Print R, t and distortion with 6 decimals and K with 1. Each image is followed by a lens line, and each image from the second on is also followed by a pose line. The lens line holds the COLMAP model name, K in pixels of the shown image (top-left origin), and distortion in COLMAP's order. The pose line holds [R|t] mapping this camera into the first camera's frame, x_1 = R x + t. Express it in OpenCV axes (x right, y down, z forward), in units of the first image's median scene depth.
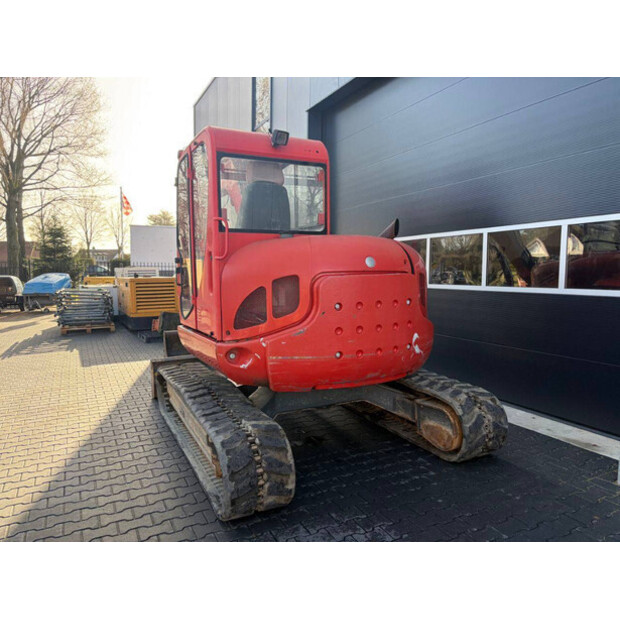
lens RADIAL K [[470.0, 0, 312.2], [0, 470.0, 308.3], [0, 0, 1]] dist [0.050175, -0.055016]
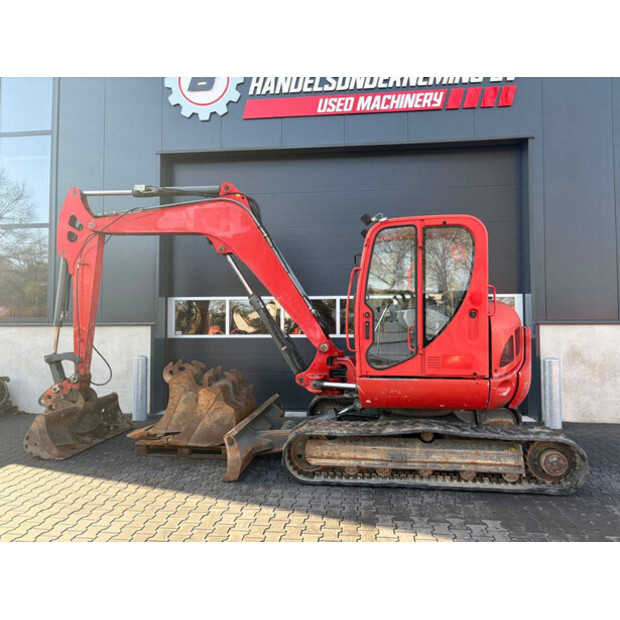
lens RADIAL K [[470.0, 0, 314.0], [0, 470.0, 310.3], [0, 0, 1]] dist [0.050175, -0.055016]
pose [[0.541333, 0.022967, 0.840495, -1.466456], [0.067433, 0.995221, -0.070626, -0.054231], [-0.838100, 0.094909, 0.537197, 0.637575]]
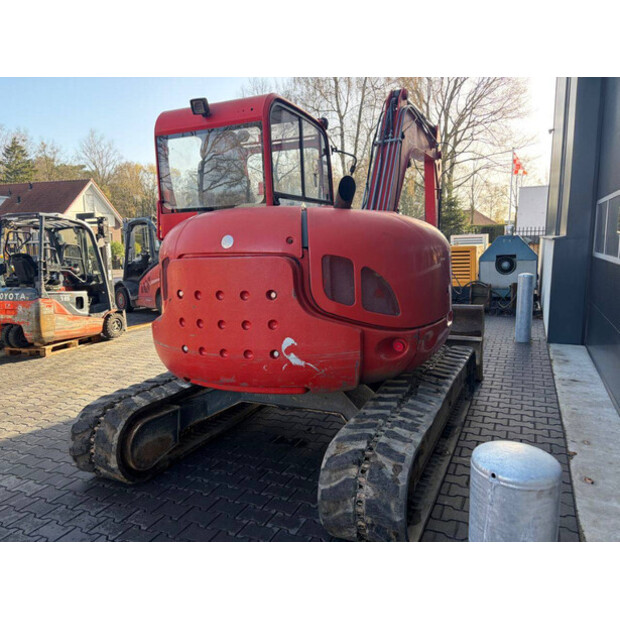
lens RADIAL K [[470.0, 0, 311.1], [0, 470.0, 298.5], [0, 0, 1]] dist [0.050175, -0.055016]
pose [[0.622172, 0.087369, -0.777990, 0.776456], [-0.043627, 0.996078, 0.076972, -0.063660], [0.781664, -0.013949, 0.623544, 0.550570]]
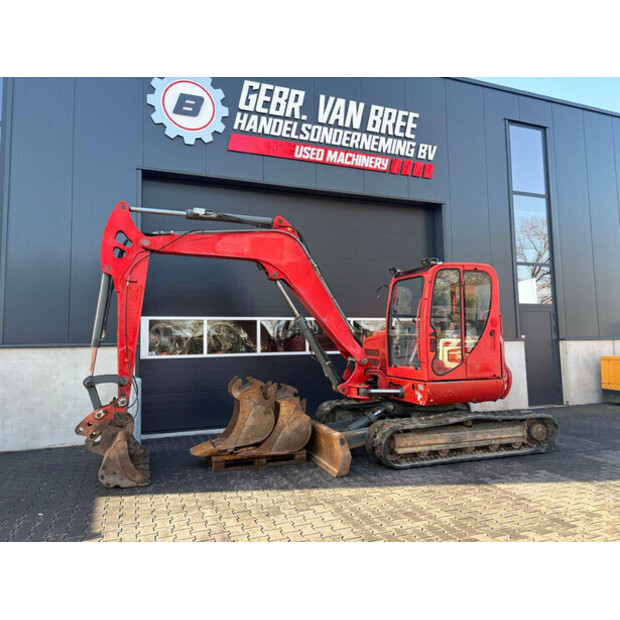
lens RADIAL K [[470.0, 0, 313.3], [0, 470.0, 309.0], [0, 0, 1]] dist [0.050175, -0.055016]
pose [[0.096549, 0.070113, 0.992856, -2.030809], [0.089954, 0.992819, -0.078858, -0.115325], [-0.991255, 0.096925, 0.089548, 1.449027]]
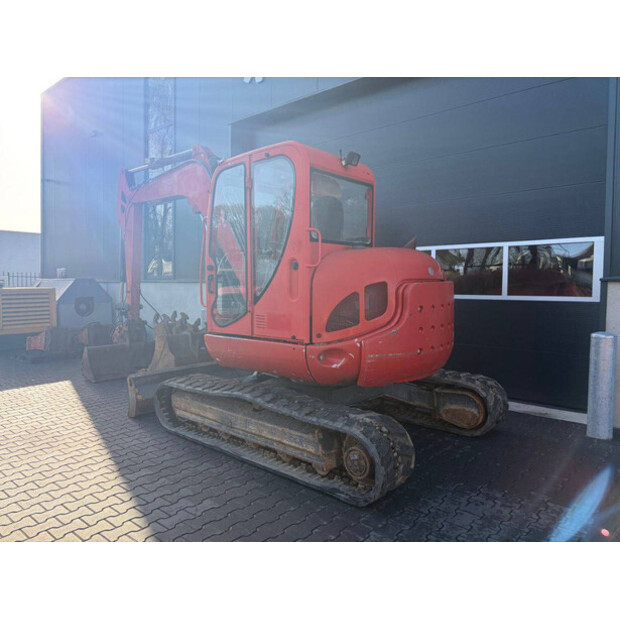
lens RADIAL K [[470.0, 0, 313.4], [0, 470.0, 308.2], [0, 0, 1]] dist [0.050175, -0.055016]
pose [[0.926561, -0.012687, 0.375932, -0.542100], [0.023166, 0.999458, -0.023368, 0.012994], [-0.375432, 0.030361, 0.926353, 0.016016]]
